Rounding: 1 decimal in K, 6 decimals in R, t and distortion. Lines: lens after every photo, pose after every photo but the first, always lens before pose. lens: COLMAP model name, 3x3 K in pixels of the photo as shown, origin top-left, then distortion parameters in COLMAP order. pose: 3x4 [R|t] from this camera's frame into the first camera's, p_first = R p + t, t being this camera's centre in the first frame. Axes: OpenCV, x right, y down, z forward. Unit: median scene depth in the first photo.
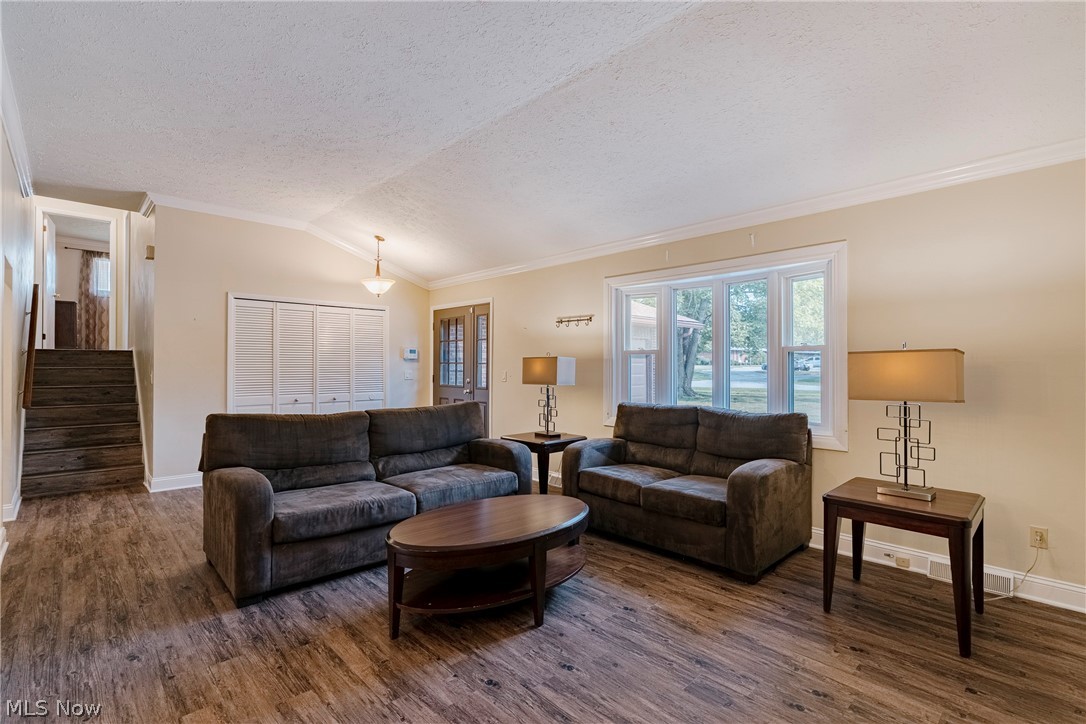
lens RADIAL K [[499.8, 0, 544.9], [0, 499.8, 358.6], [0, 0, 1]] dist [-0.003103, -0.000078]
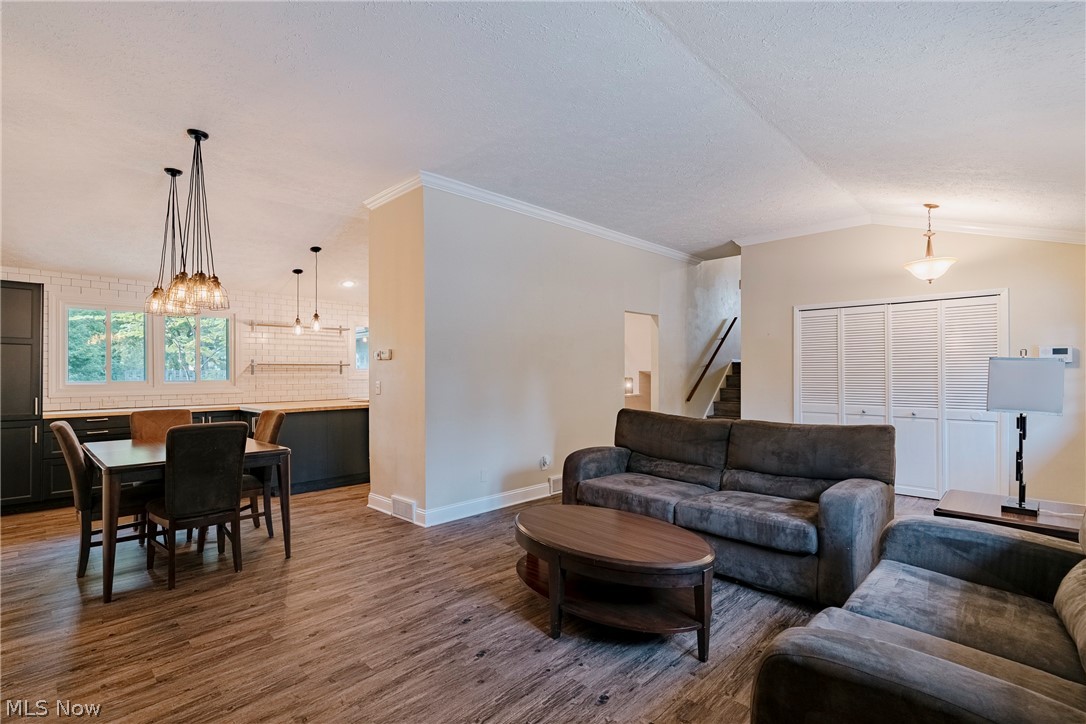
lens RADIAL K [[499.8, 0, 544.9], [0, 499.8, 358.6], [0, 0, 1]] dist [-0.003103, -0.000078]
pose [[0.041351, -0.030225, -0.998687, 0.880453], [0.013859, 0.999464, -0.029675, 0.012500], [0.999049, -0.012614, 0.041748, 0.846485]]
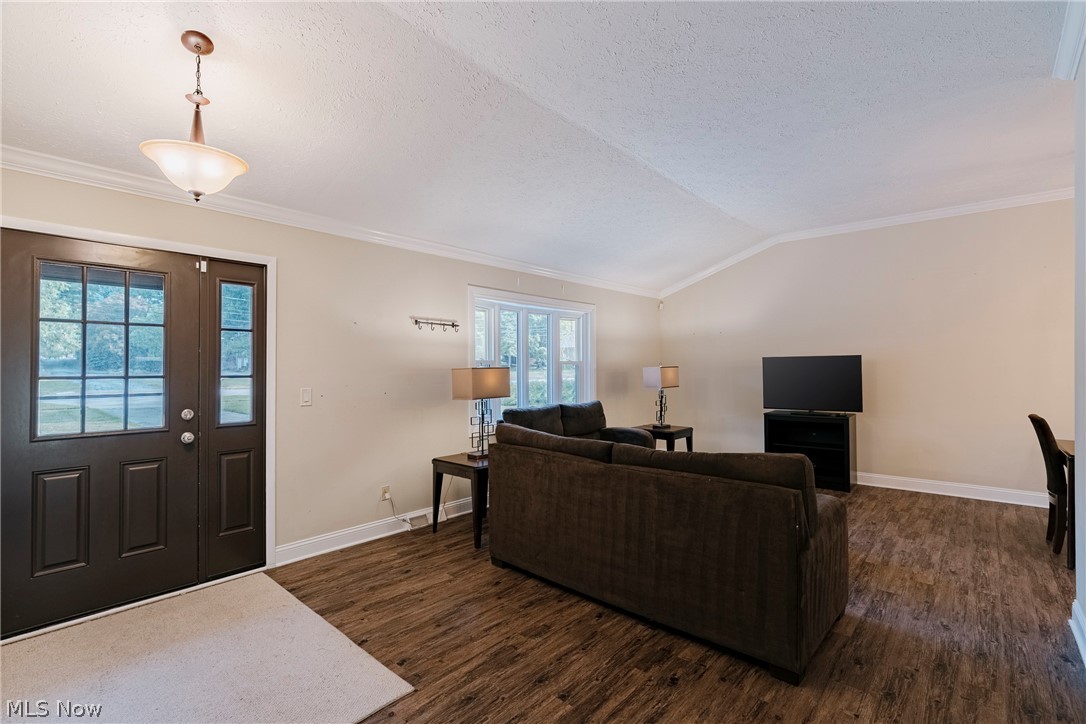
lens RADIAL K [[520.7, 0, 543.0], [0, 520.7, 362.0], [0, 0, 1]] dist [-0.003114, 0.000306]
pose [[-0.099435, 0.002227, 0.995042, -1.593559], [-0.016385, 0.999858, -0.003875, -0.019041], [-0.994909, -0.016689, -0.099385, 1.691149]]
